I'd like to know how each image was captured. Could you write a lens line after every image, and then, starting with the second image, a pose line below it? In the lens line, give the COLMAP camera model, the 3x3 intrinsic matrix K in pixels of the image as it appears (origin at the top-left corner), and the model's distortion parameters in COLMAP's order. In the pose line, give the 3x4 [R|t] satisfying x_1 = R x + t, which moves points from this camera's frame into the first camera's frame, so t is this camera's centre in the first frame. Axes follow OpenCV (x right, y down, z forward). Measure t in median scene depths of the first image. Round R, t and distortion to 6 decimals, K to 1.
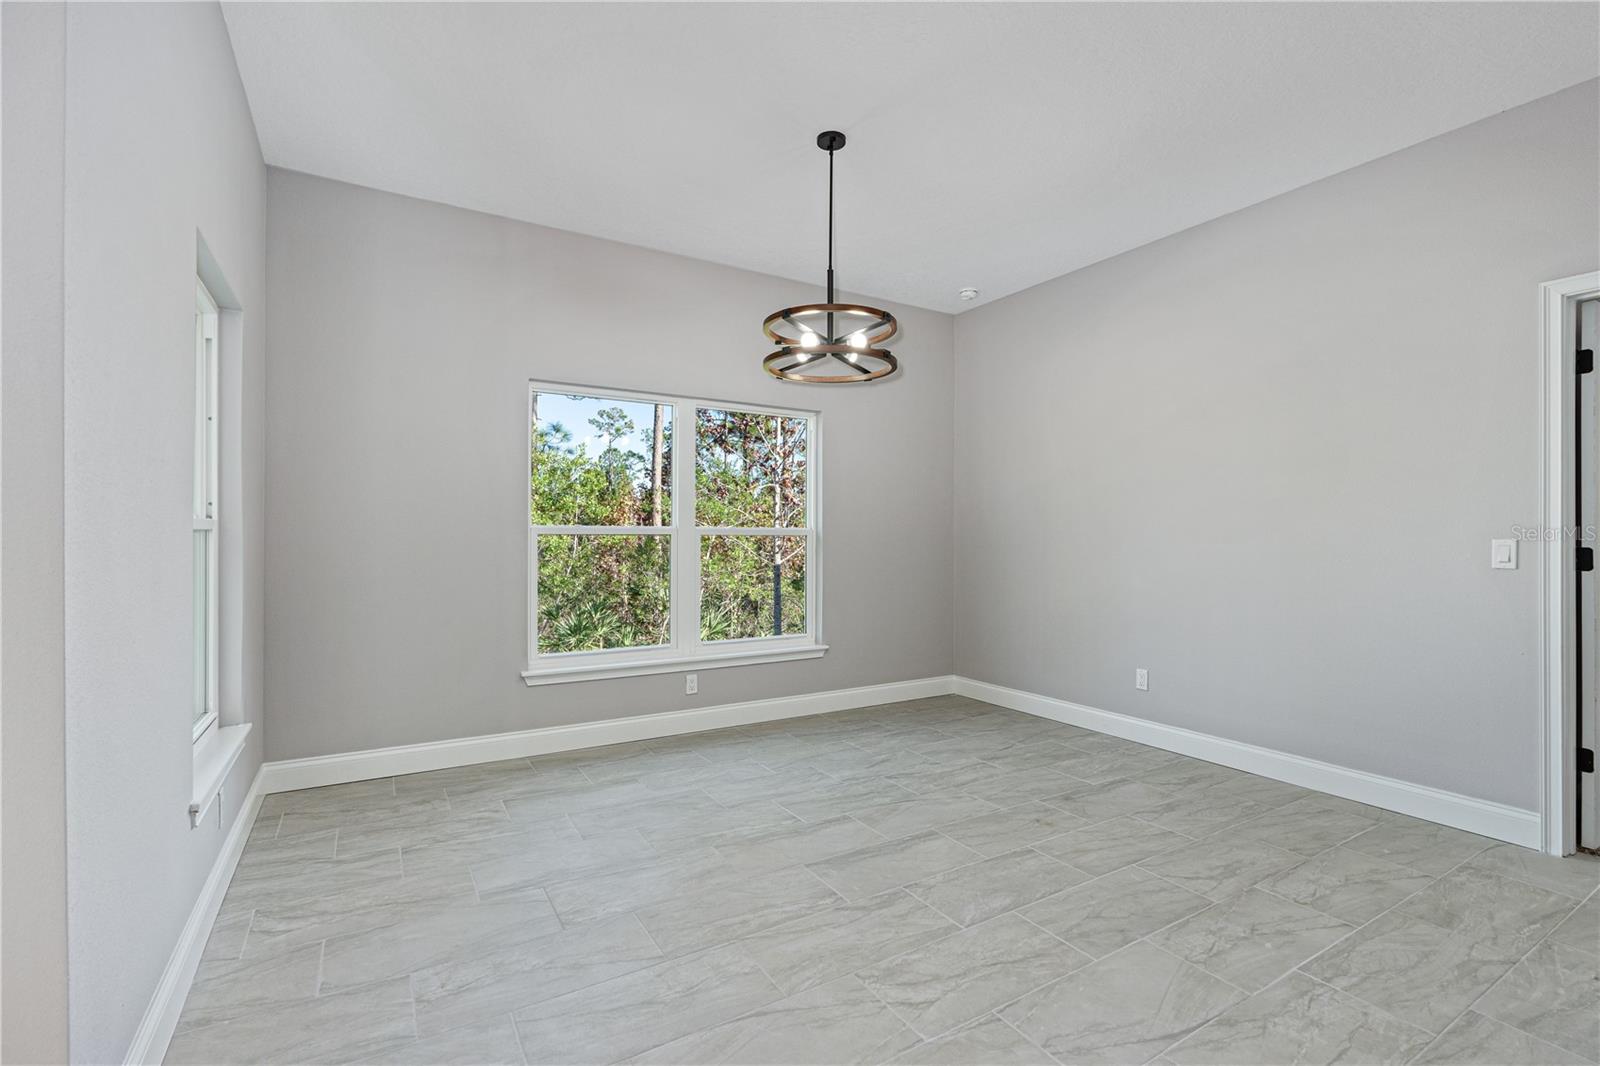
lens RADIAL K [[721.9, 0, 807.7], [0, 721.9, 544.7], [0, 0, 1]] dist [-0.010368, 0.001122]
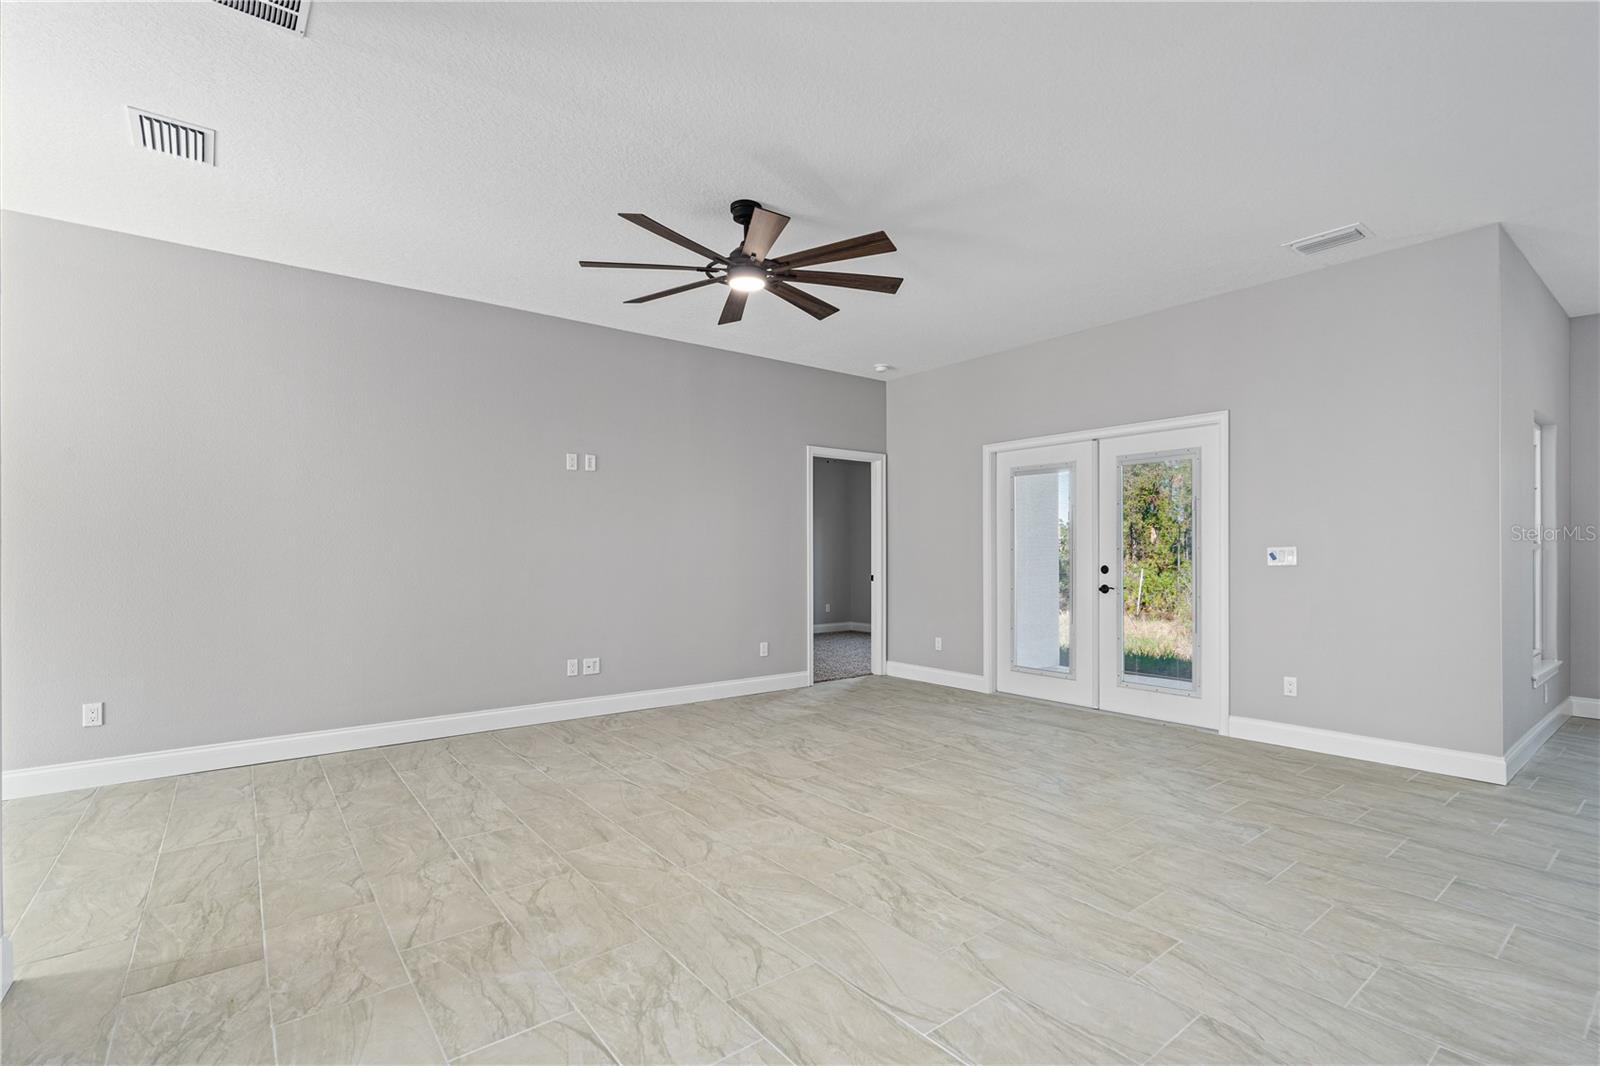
lens RADIAL K [[740.7, 0, 819.8], [0, 740.7, 554.8], [0, 0, 1]] dist [-0.008931, 0.001297]
pose [[0.127681, -0.001930, -0.991813, 0.476185], [-0.006900, 0.999972, -0.002835, 0.006875], [0.991791, 0.007206, 0.127664, -0.633101]]
